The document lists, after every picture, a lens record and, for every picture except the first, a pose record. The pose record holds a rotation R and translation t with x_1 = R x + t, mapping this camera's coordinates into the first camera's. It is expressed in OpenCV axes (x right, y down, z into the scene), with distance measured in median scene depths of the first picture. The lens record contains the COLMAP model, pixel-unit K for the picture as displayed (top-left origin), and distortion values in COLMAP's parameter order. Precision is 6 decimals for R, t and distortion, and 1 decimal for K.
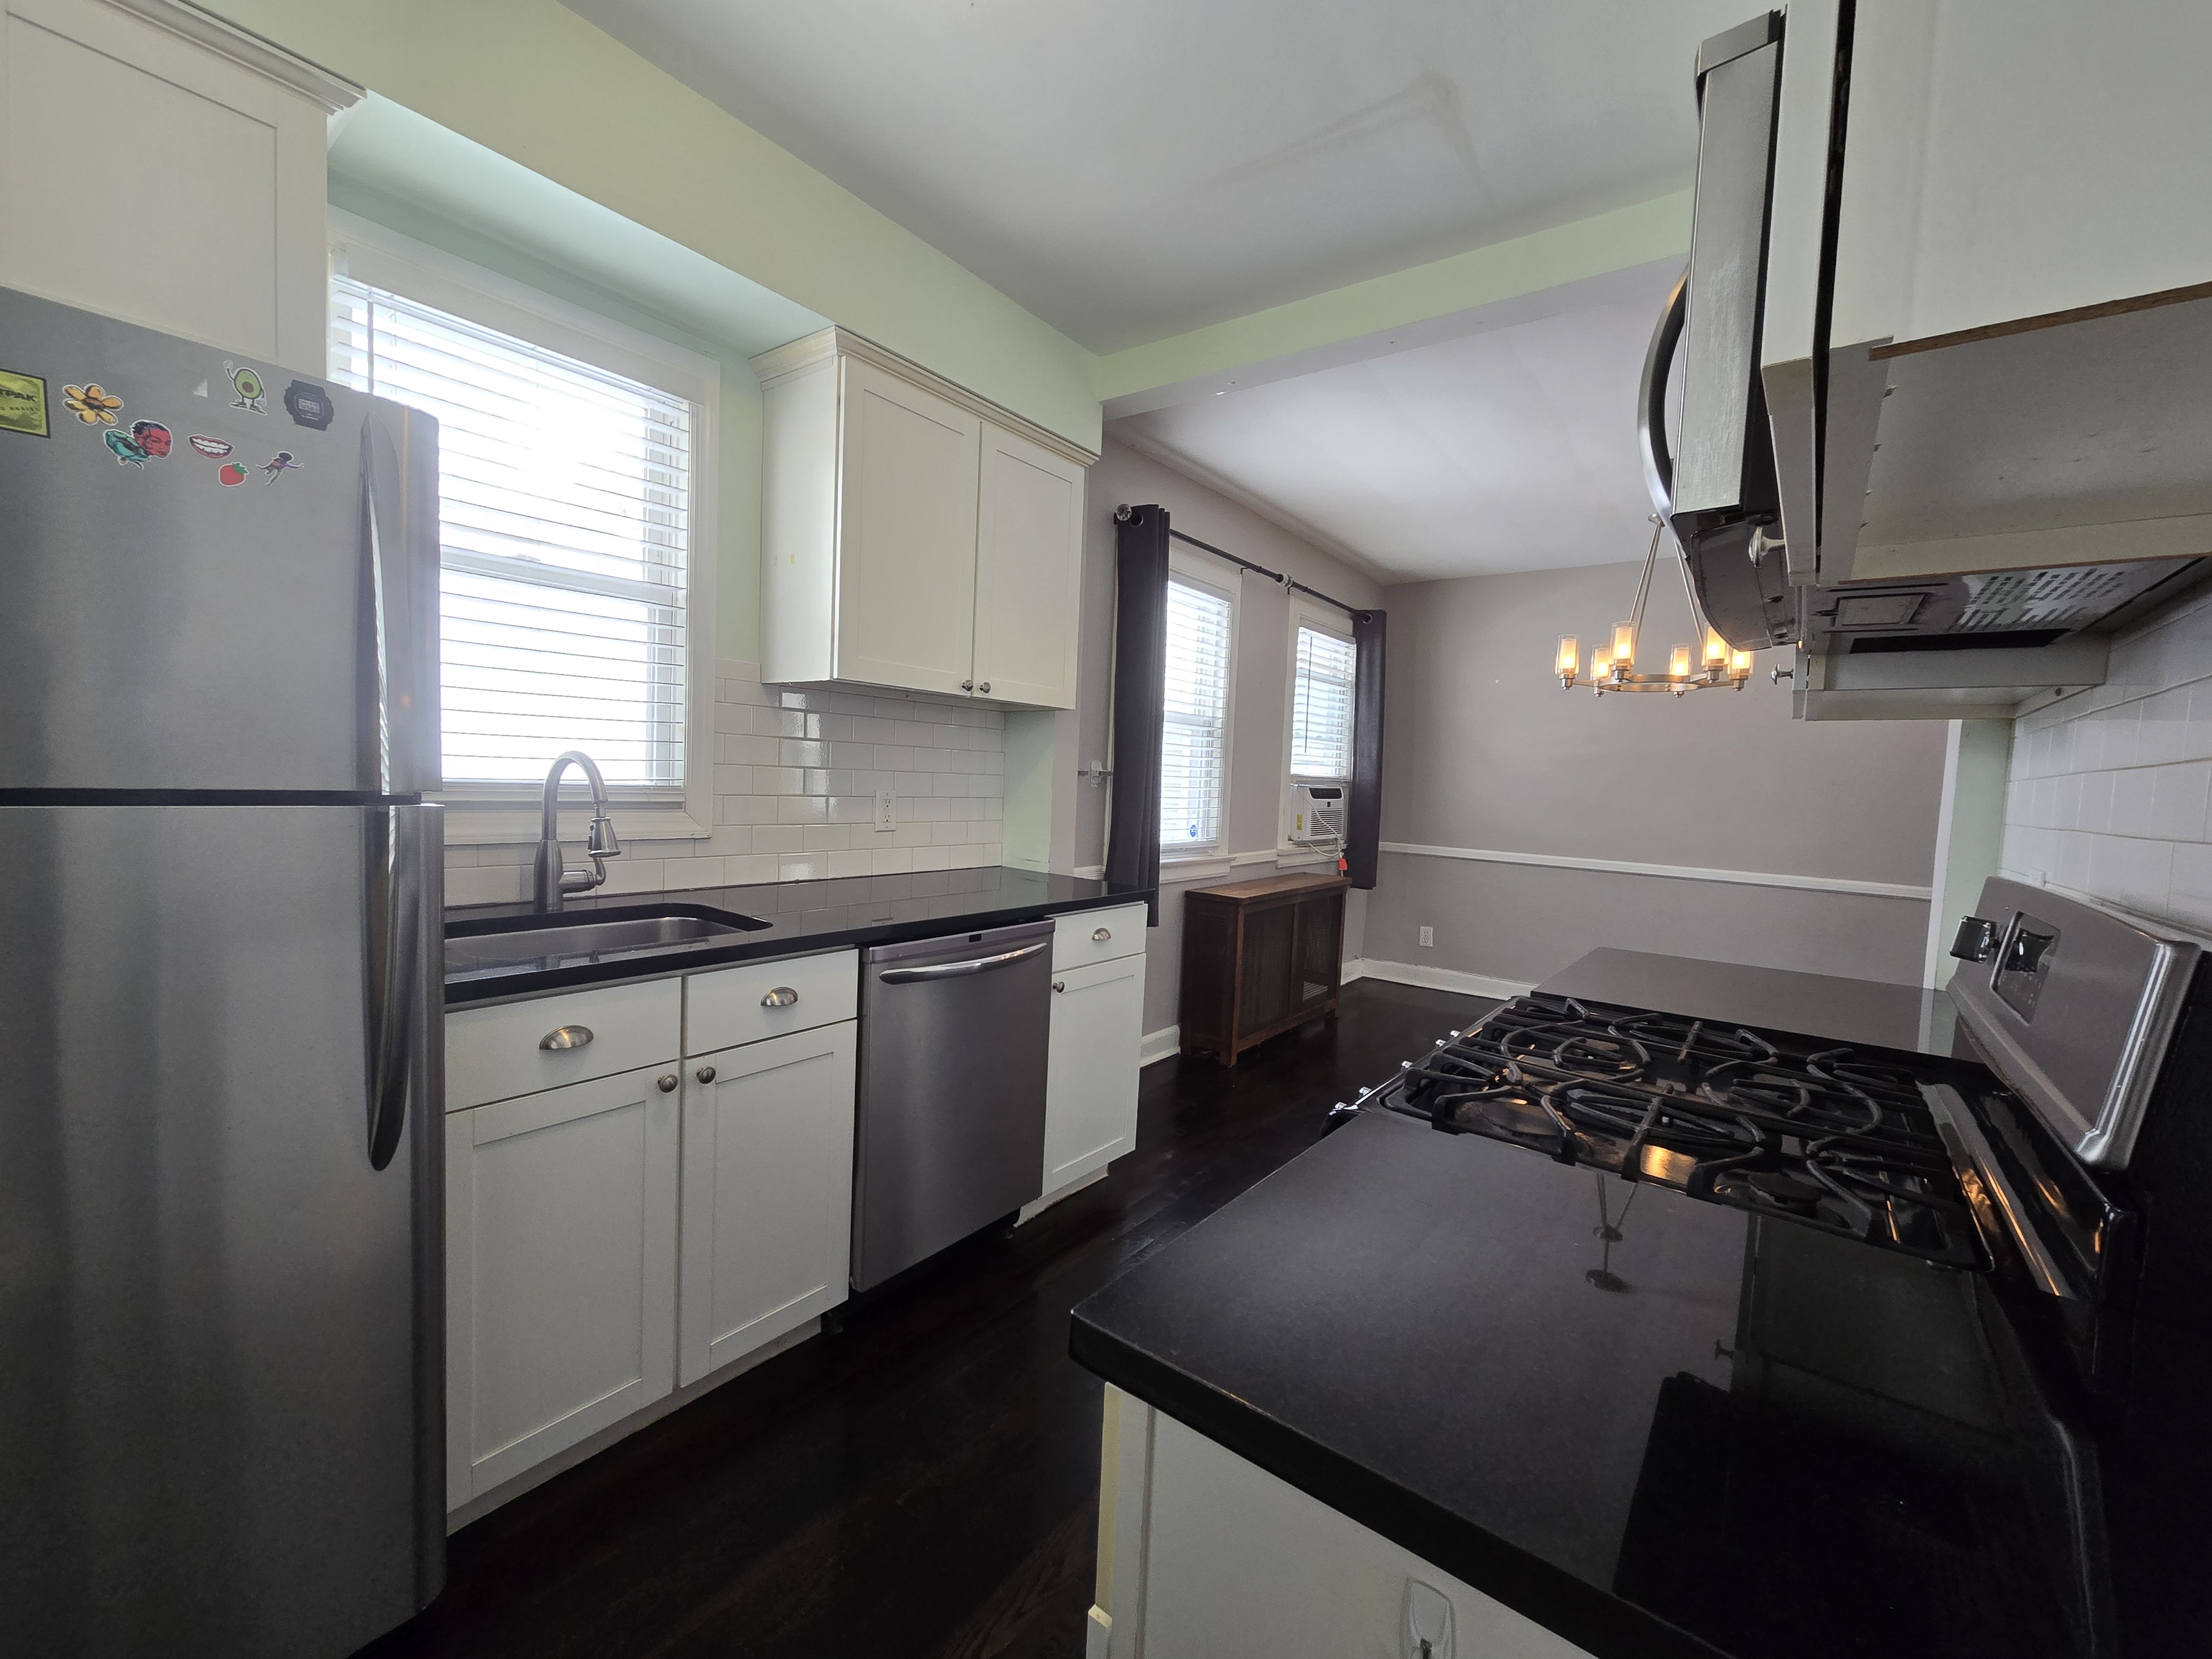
lens RADIAL K [[909.8, 0, 1106.0], [0, 909.8, 829.5], [0, 0, 1]] dist [0.001797, 0.000341]
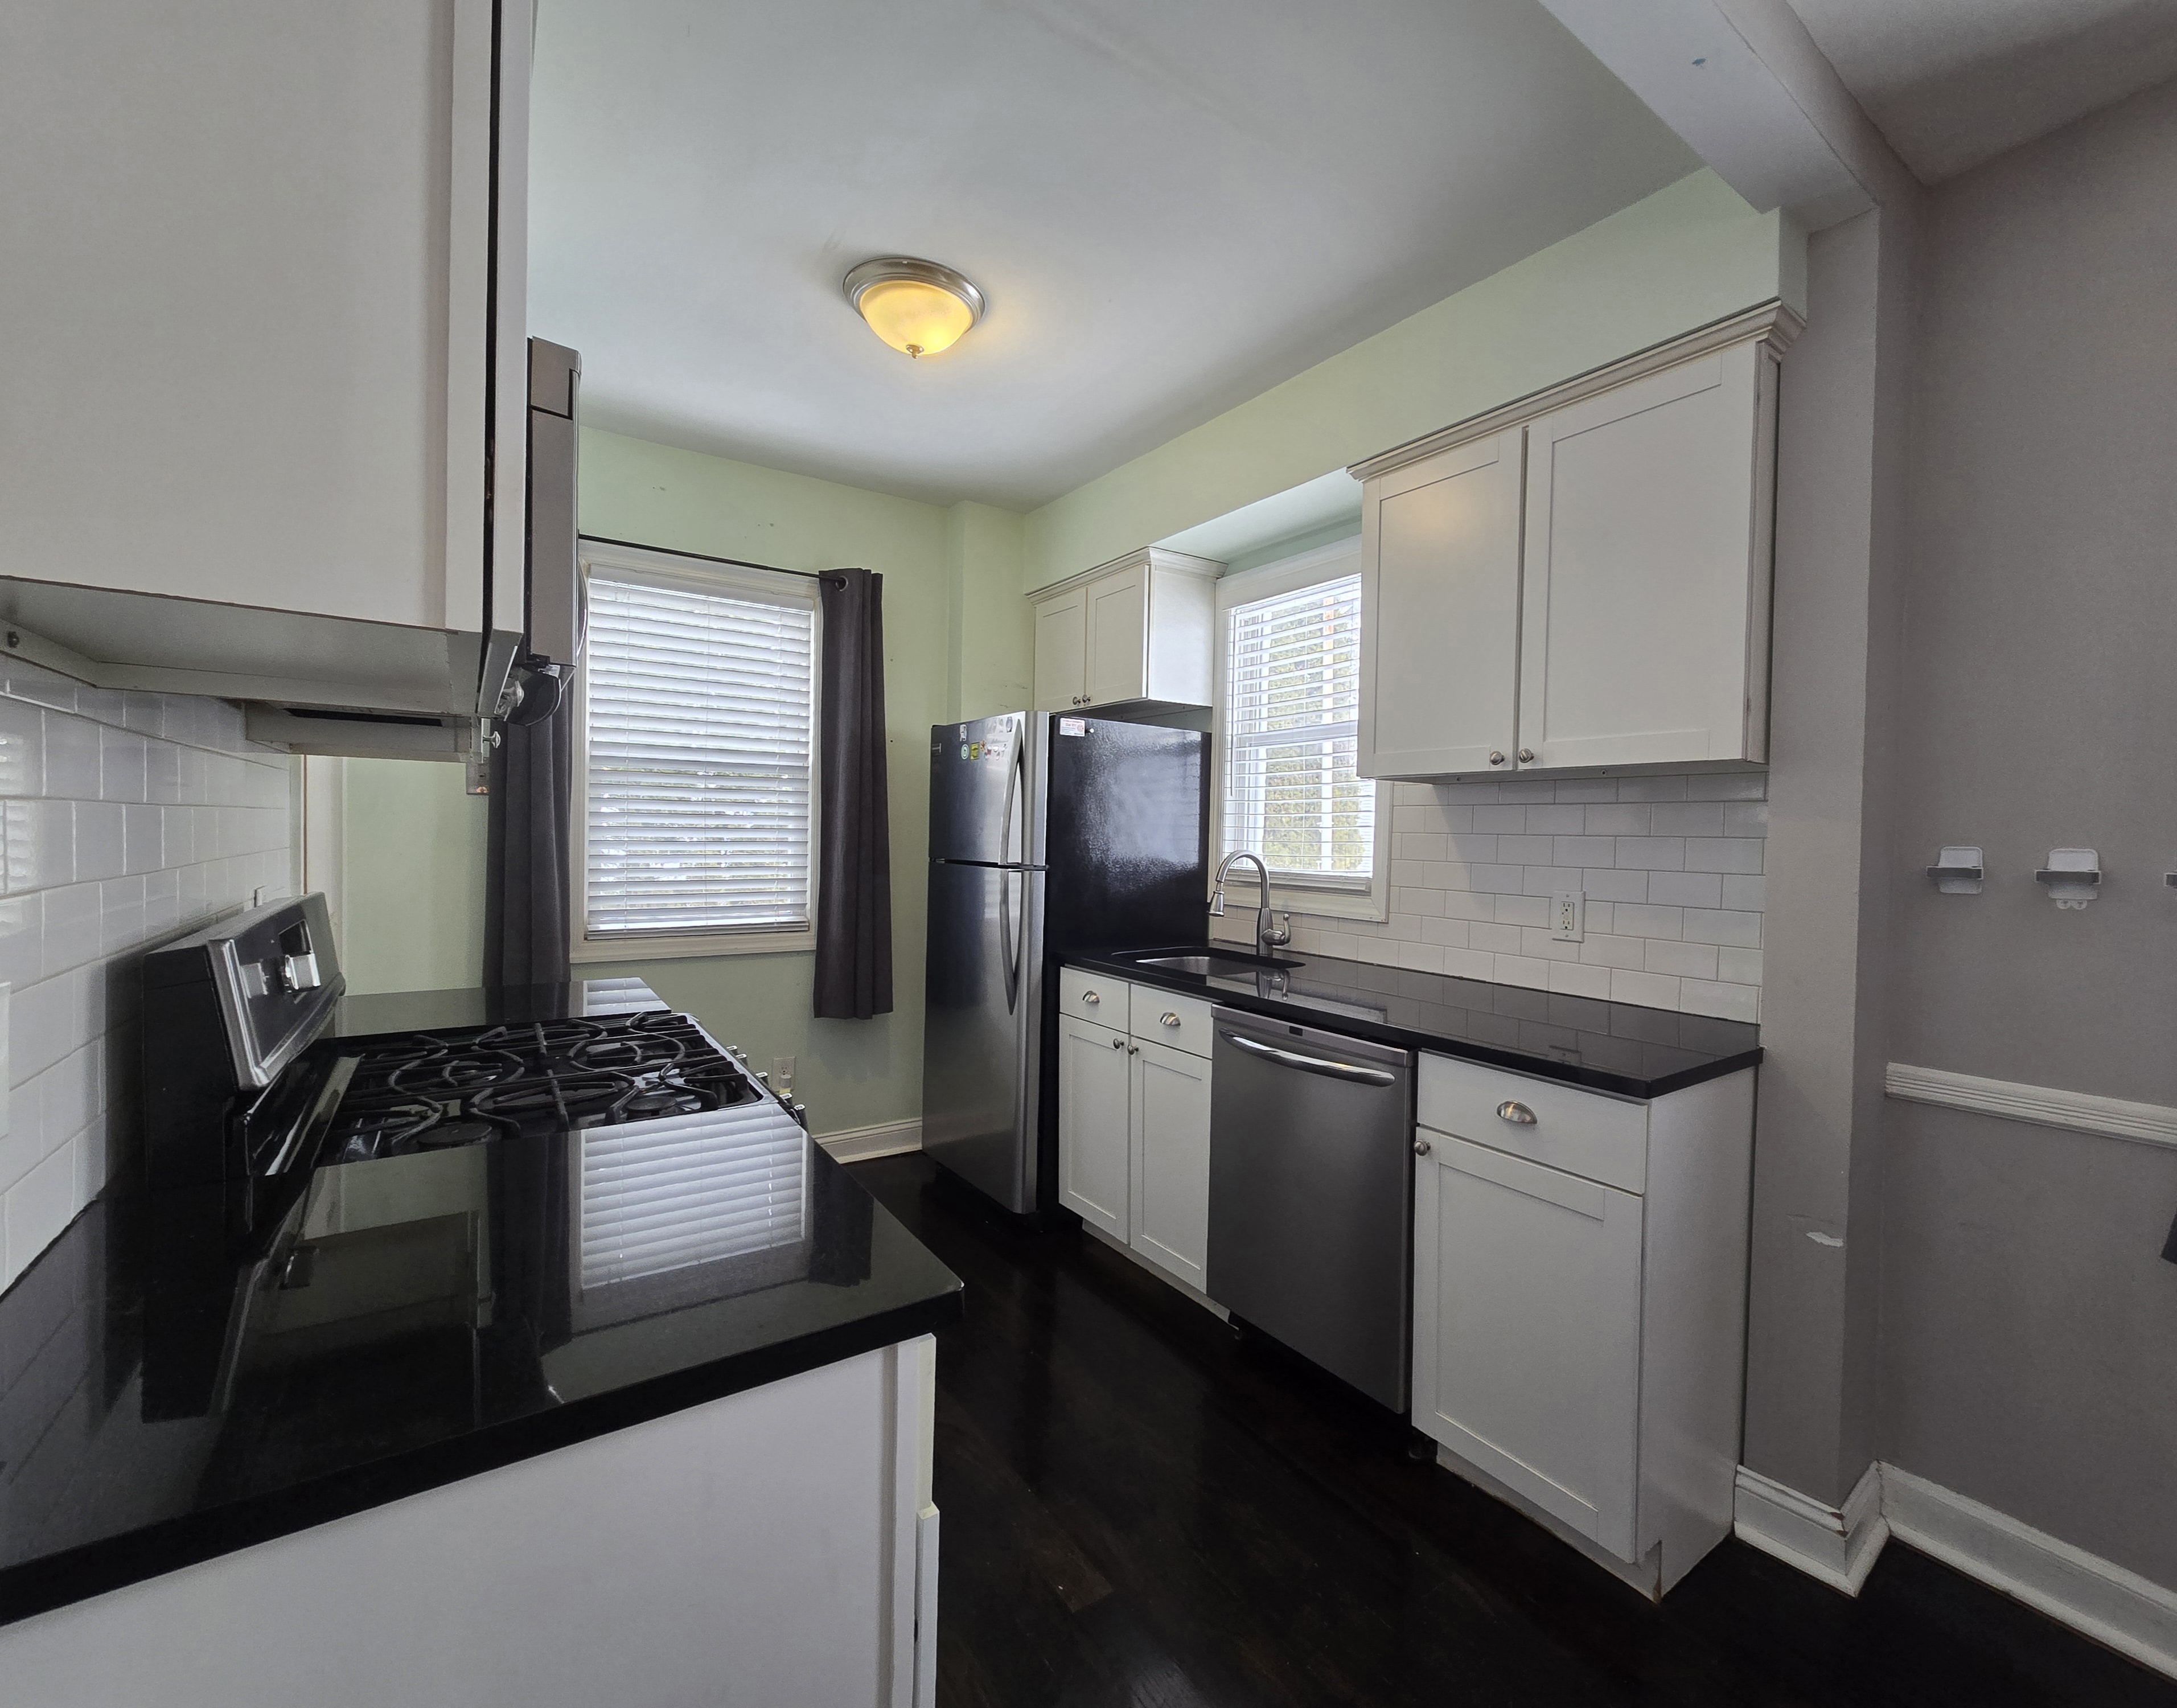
lens RADIAL K [[937.4, 0, 1135.6], [0, 937.4, 859.3], [0, 0, 1]] dist [-0.001004, 0.000181]
pose [[-0.283567, -0.027270, -0.958565, 0.898154], [-0.099659, 0.995021, 0.001174, -0.047265], [0.953760, 0.095863, -0.284873, 1.156644]]
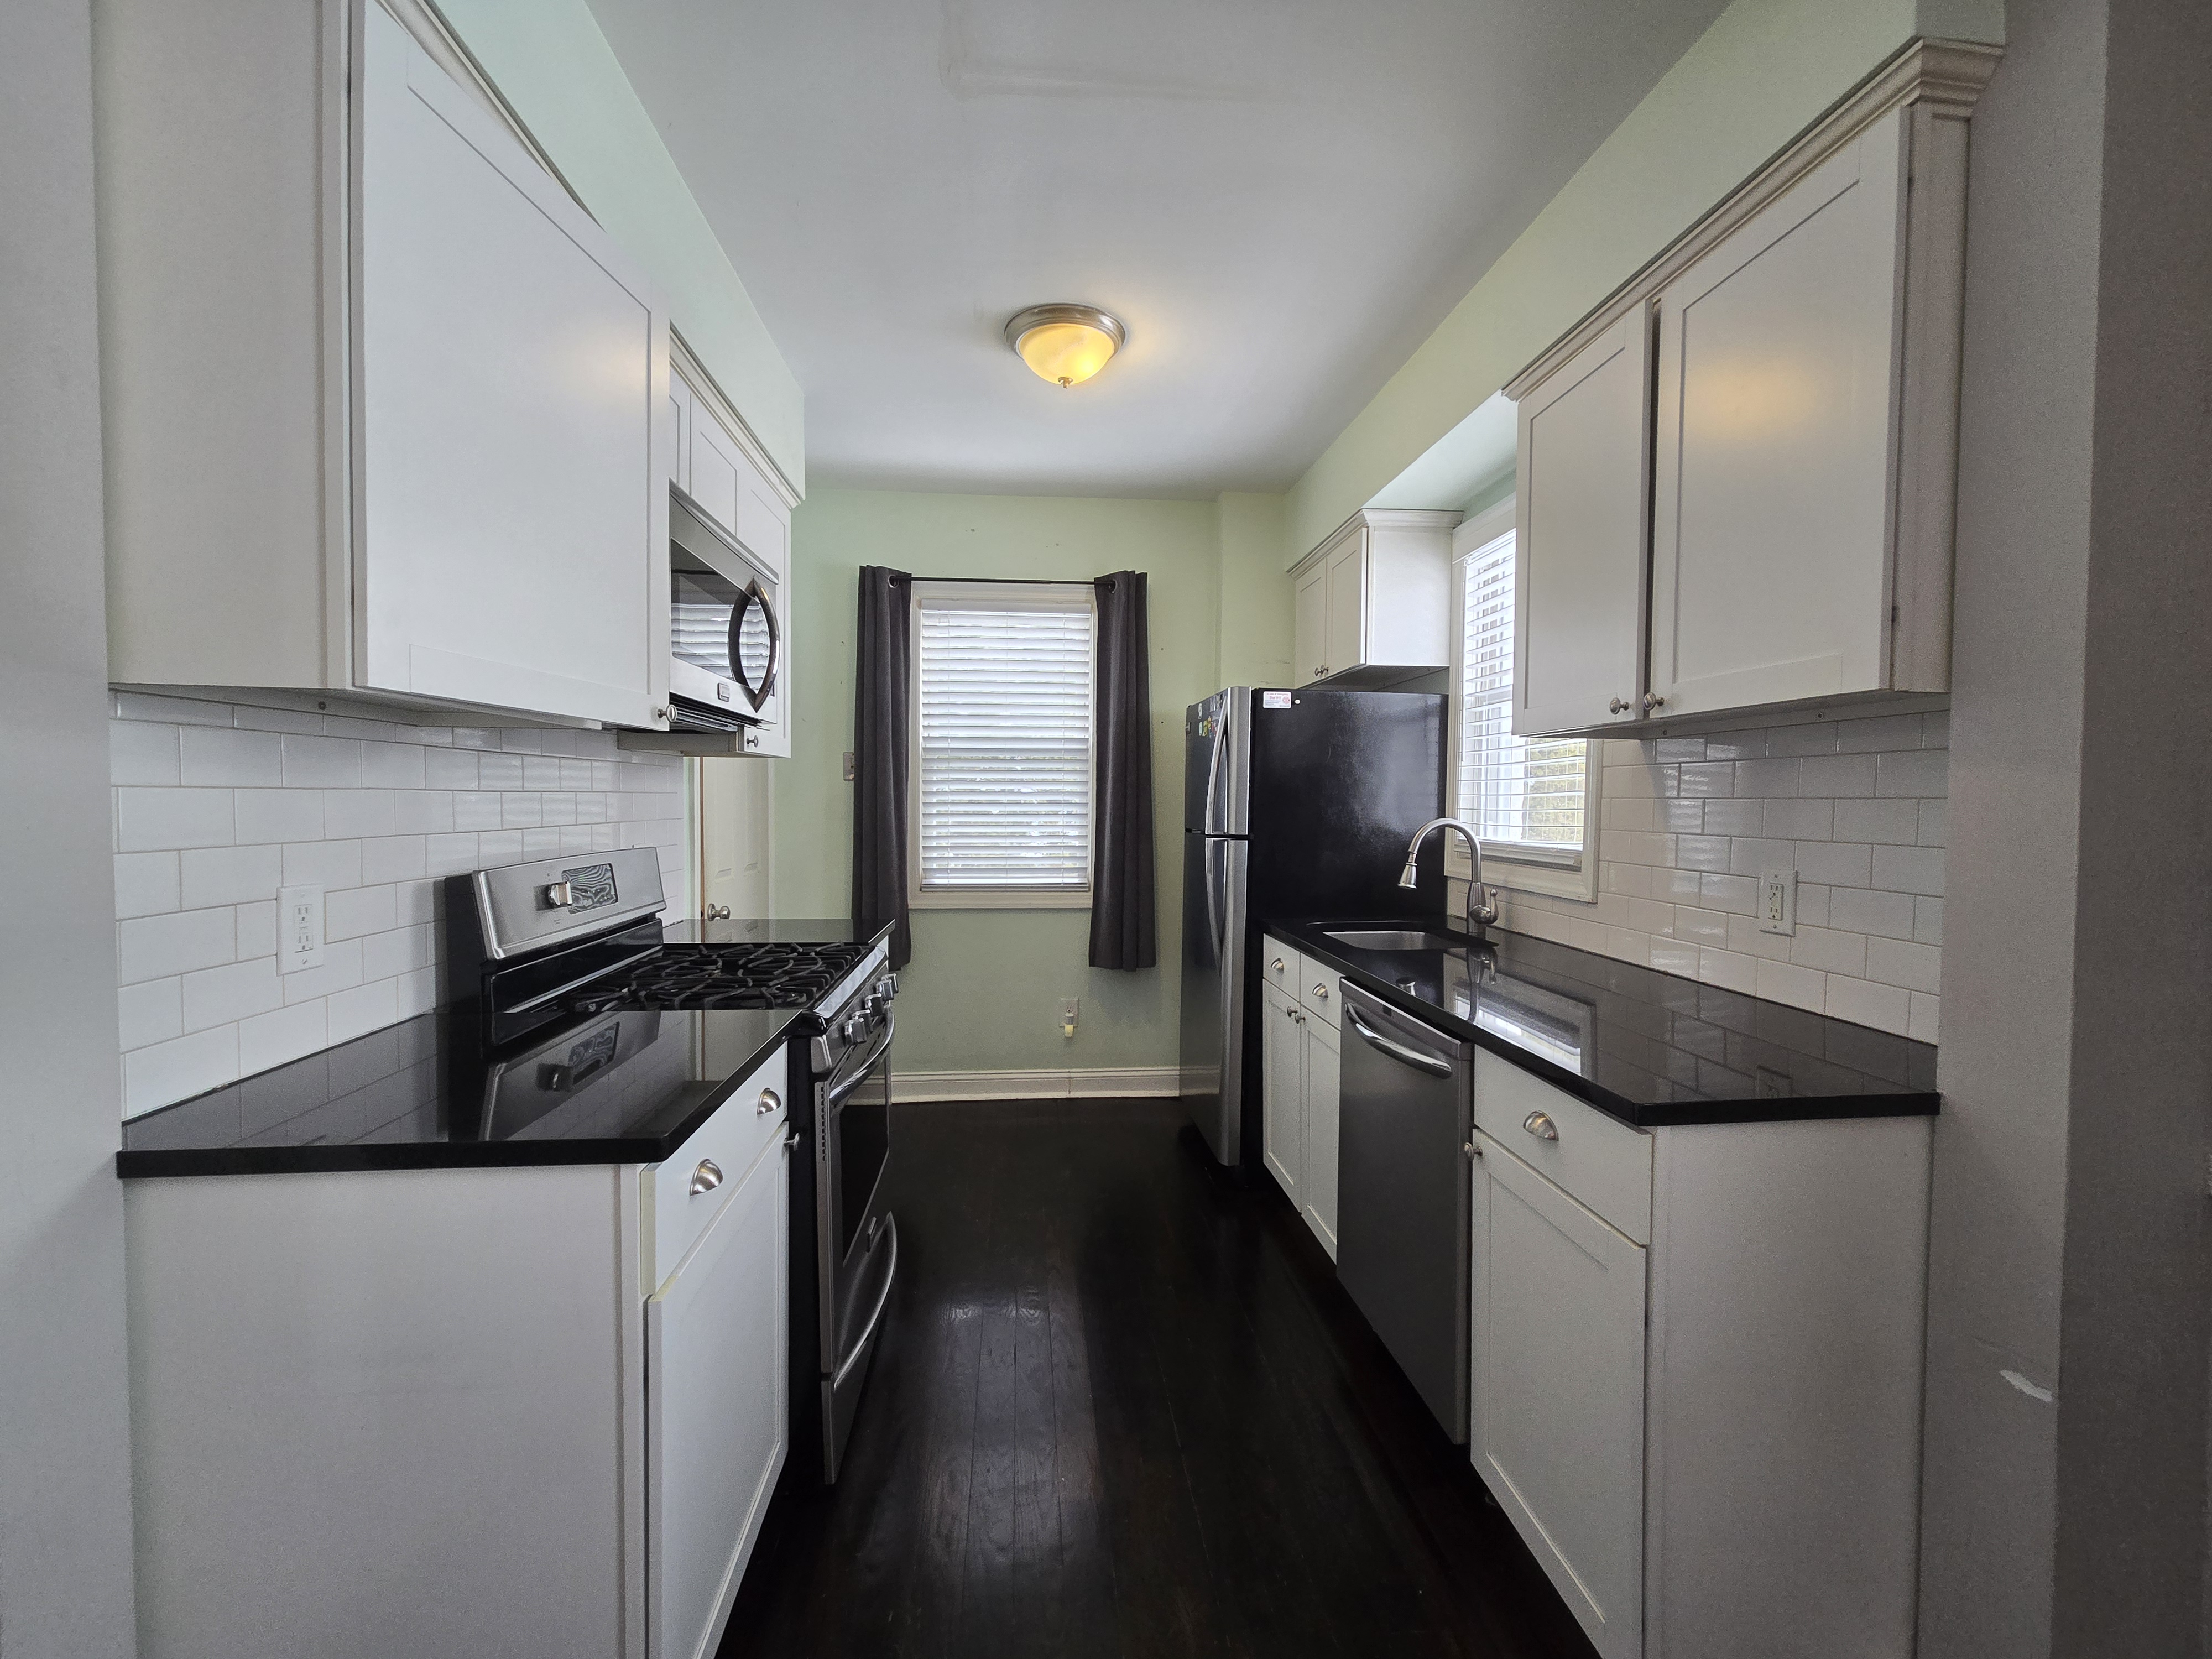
lens RADIAL K [[909.8, 0, 1106.0], [0, 909.8, 829.5], [0, 0, 1]] dist [0.001797, 0.000341]
pose [[-0.726486, -0.031746, -0.686448, 0.715697], [-0.089410, 0.994808, 0.048619, -0.081410], [0.681340, 0.096696, -0.725552, 1.513671]]
